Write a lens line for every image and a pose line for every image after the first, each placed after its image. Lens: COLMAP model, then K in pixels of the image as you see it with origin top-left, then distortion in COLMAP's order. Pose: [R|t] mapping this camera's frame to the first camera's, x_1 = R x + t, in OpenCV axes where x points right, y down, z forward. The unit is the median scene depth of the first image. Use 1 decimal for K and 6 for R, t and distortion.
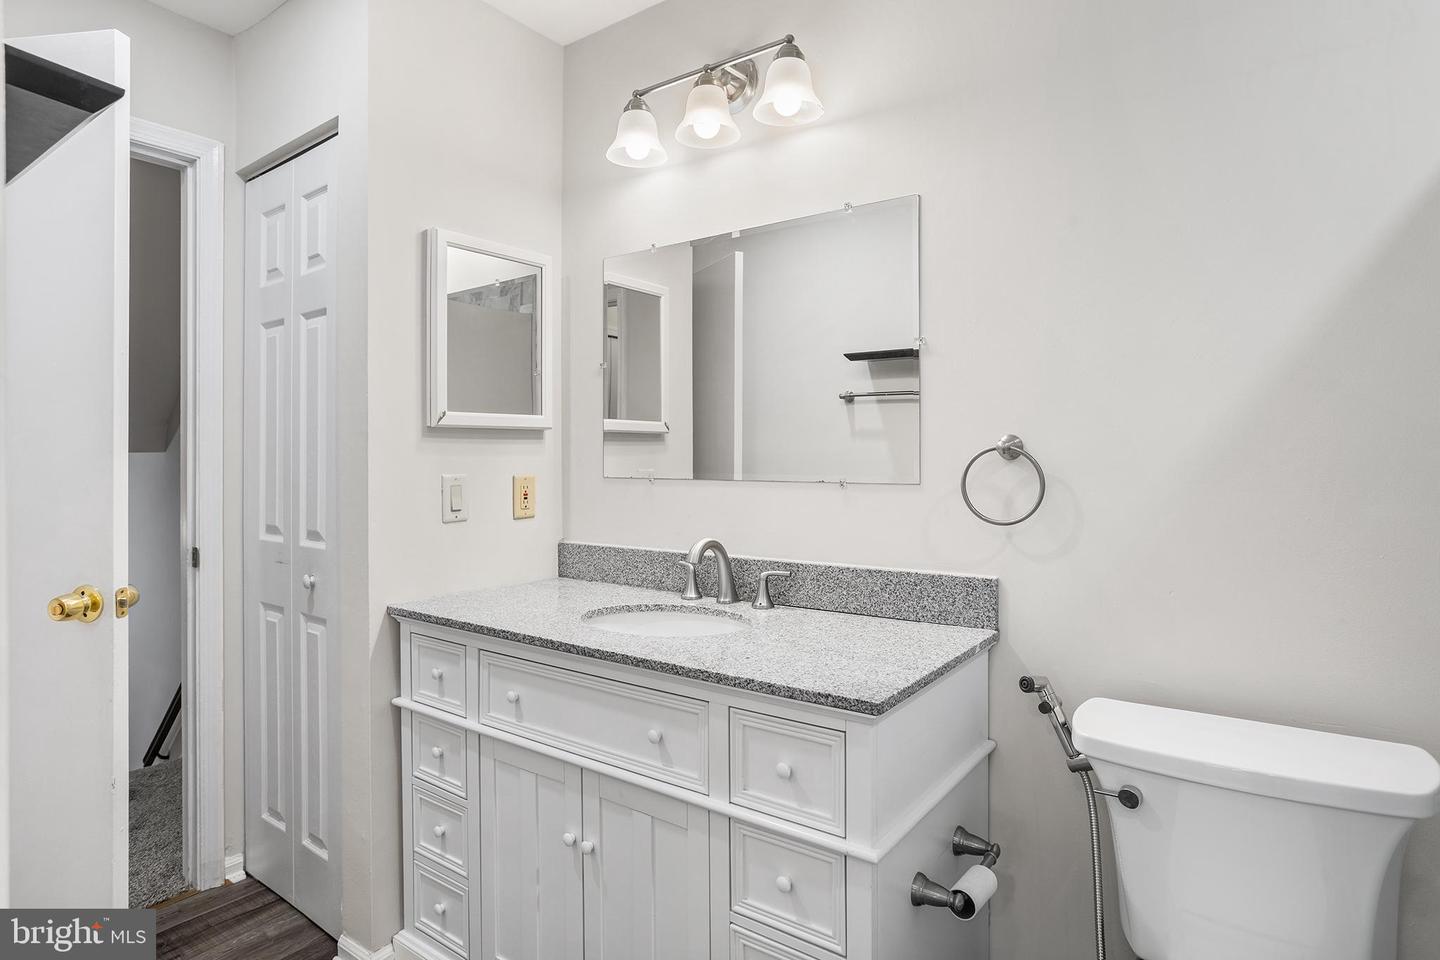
lens RADIAL K [[788.8, 0, 715.0], [0, 788.8, 471.7], [0, 0, 1]] dist [-0.002422, -0.000172]
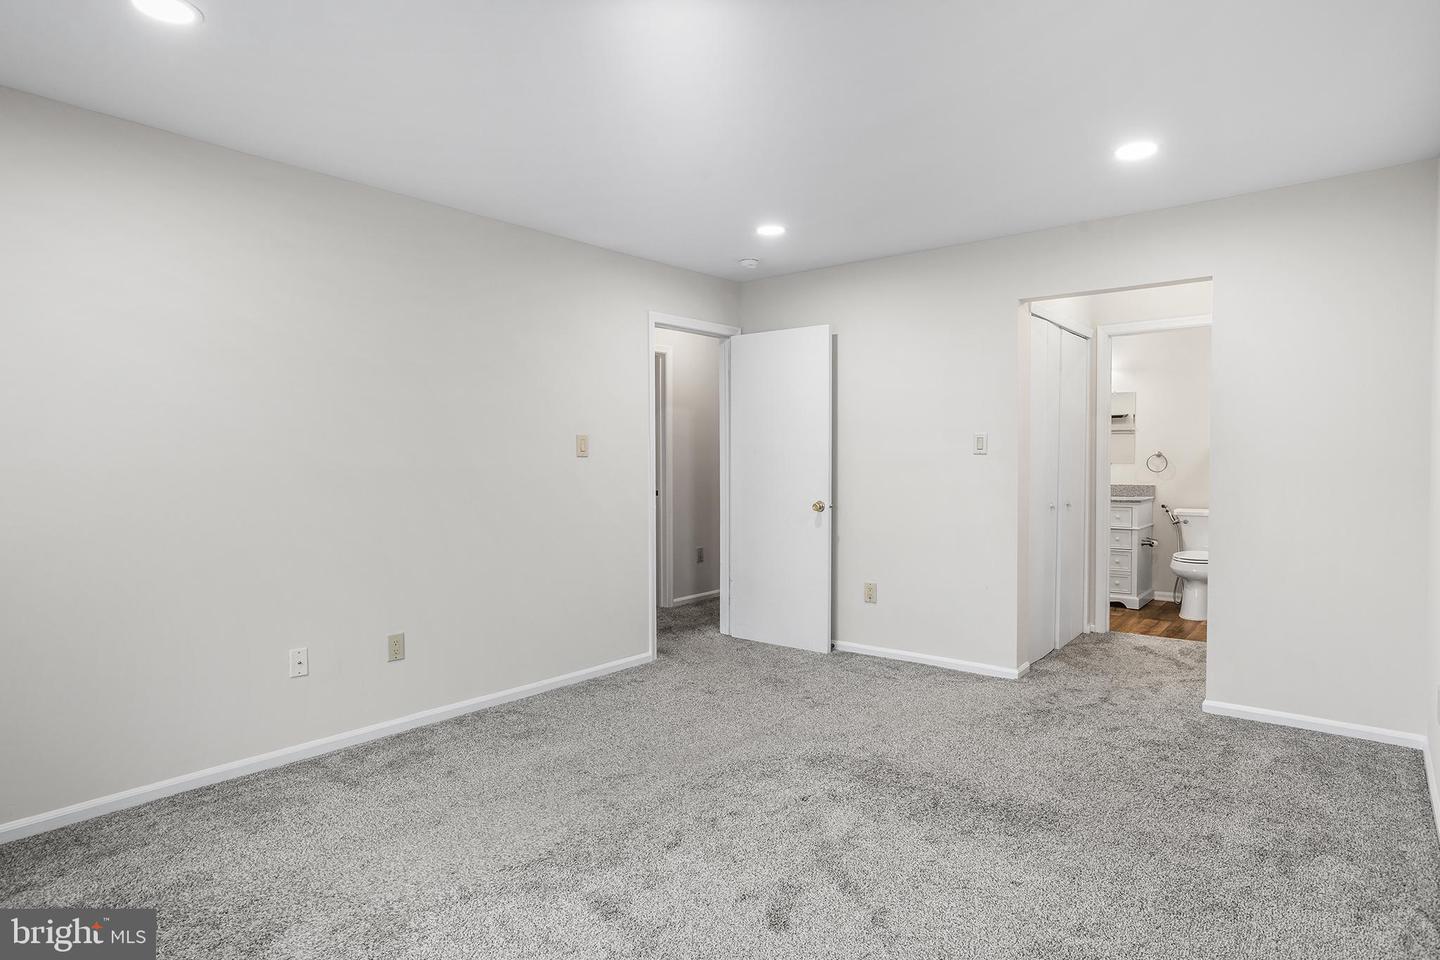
lens RADIAL K [[788.8, 0, 719.0], [0, 788.8, 475.8], [0, 0, 1]] dist [-0.002422, -0.000172]
pose [[0.998355, -0.000165, -0.057343, -1.875275], [0.001148, 0.999853, 0.017102, 0.010104], [0.057332, -0.017140, 0.998208, -3.638228]]
